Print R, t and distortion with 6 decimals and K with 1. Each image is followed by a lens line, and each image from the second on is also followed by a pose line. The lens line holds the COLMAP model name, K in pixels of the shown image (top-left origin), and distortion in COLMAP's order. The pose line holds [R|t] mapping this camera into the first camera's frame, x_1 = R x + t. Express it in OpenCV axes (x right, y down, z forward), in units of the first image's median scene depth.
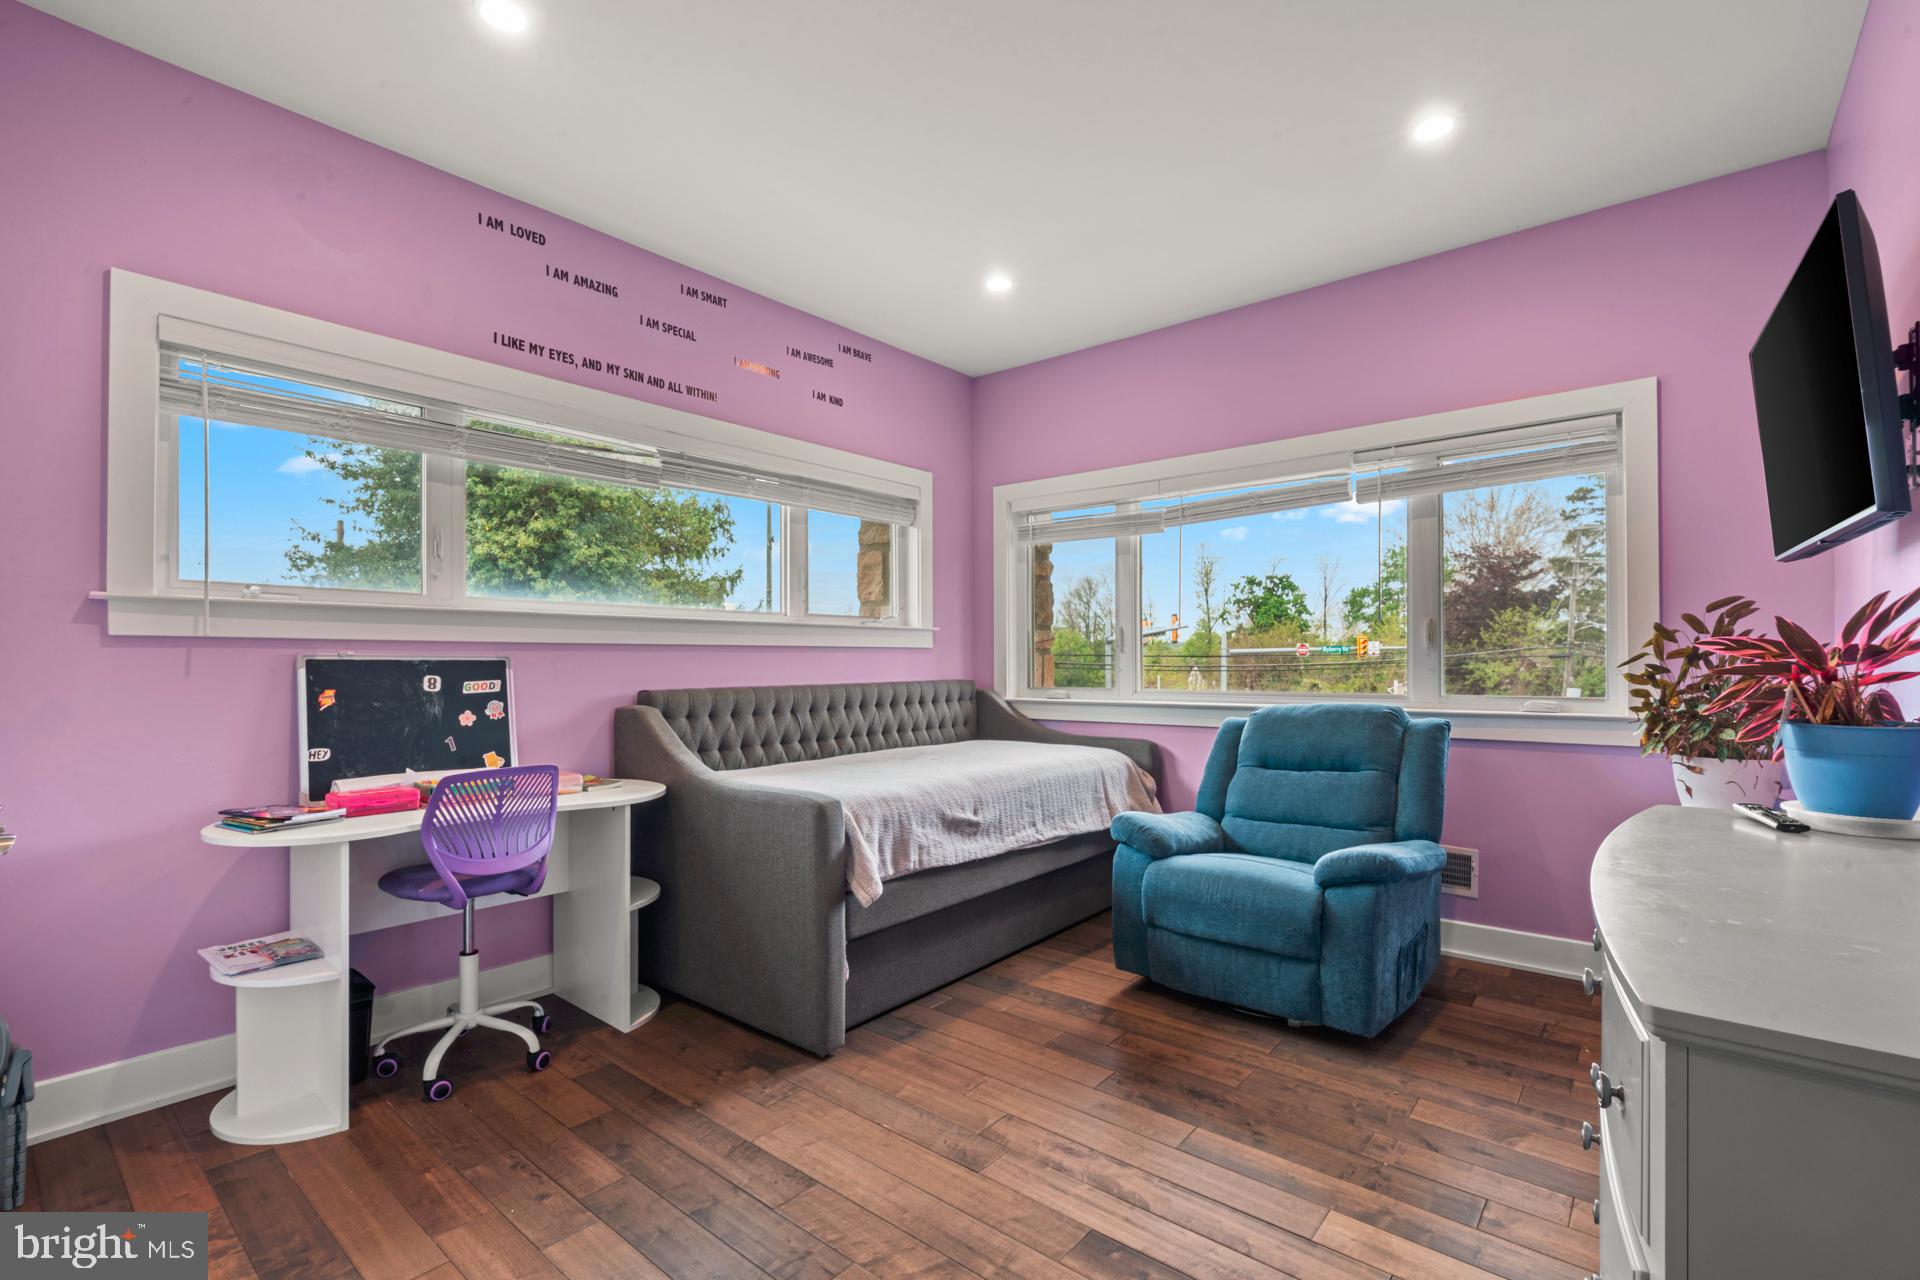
lens RADIAL K [[866.3, 0, 961.8], [0, 866.3, 655.1], [0, 0, 1]] dist [-0.012469, 0.001270]
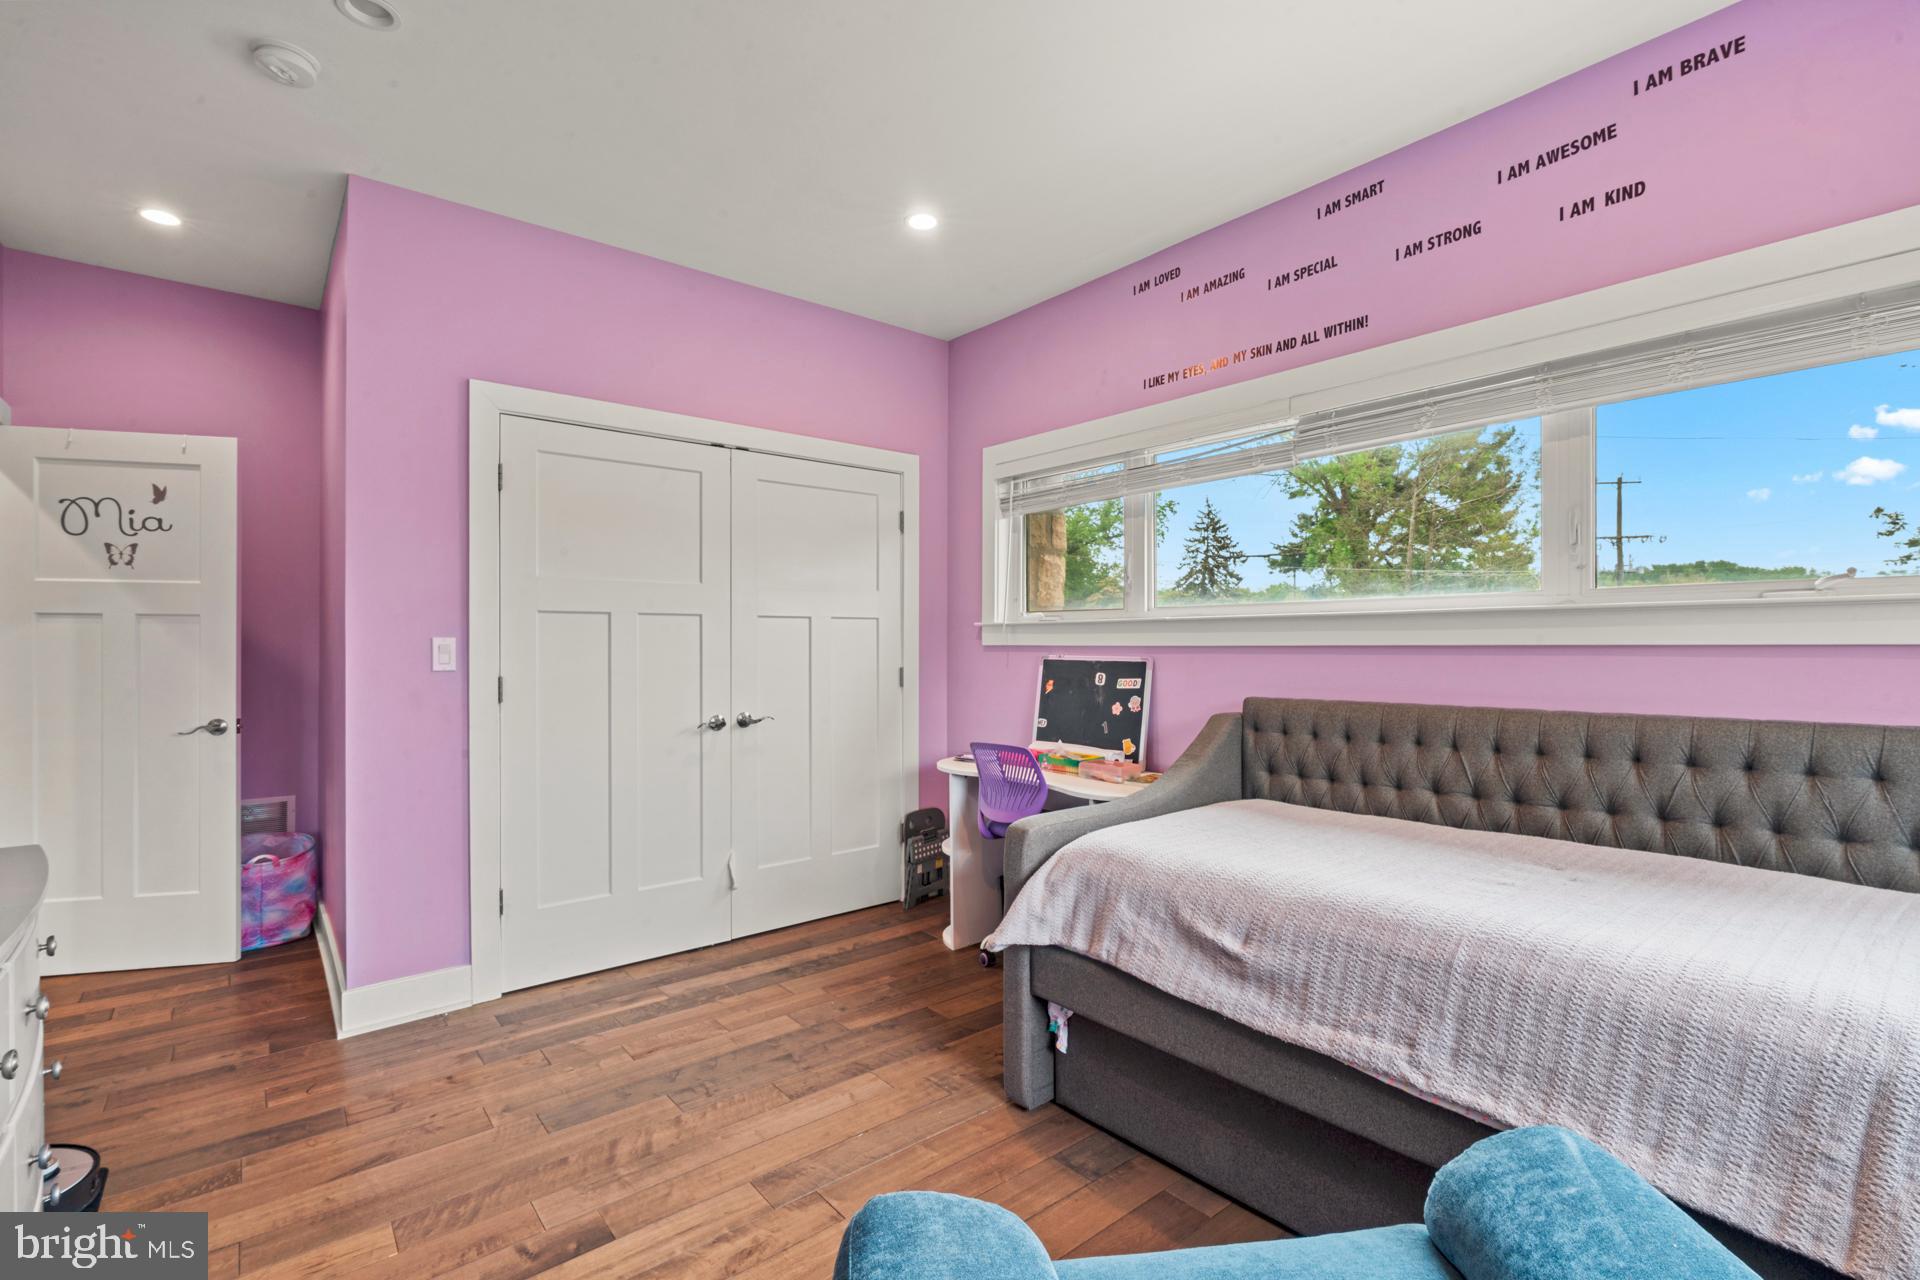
lens RADIAL K [[866.3, 0, 963.8], [0, 866.3, 642.1], [0, 0, 1]] dist [-0.012469, 0.001270]
pose [[-0.184502, -0.000849, -0.982832, 0.672721], [0.010063, 0.999946, -0.002753, -0.020017], [0.982781, -0.010399, -0.184483, 1.001559]]
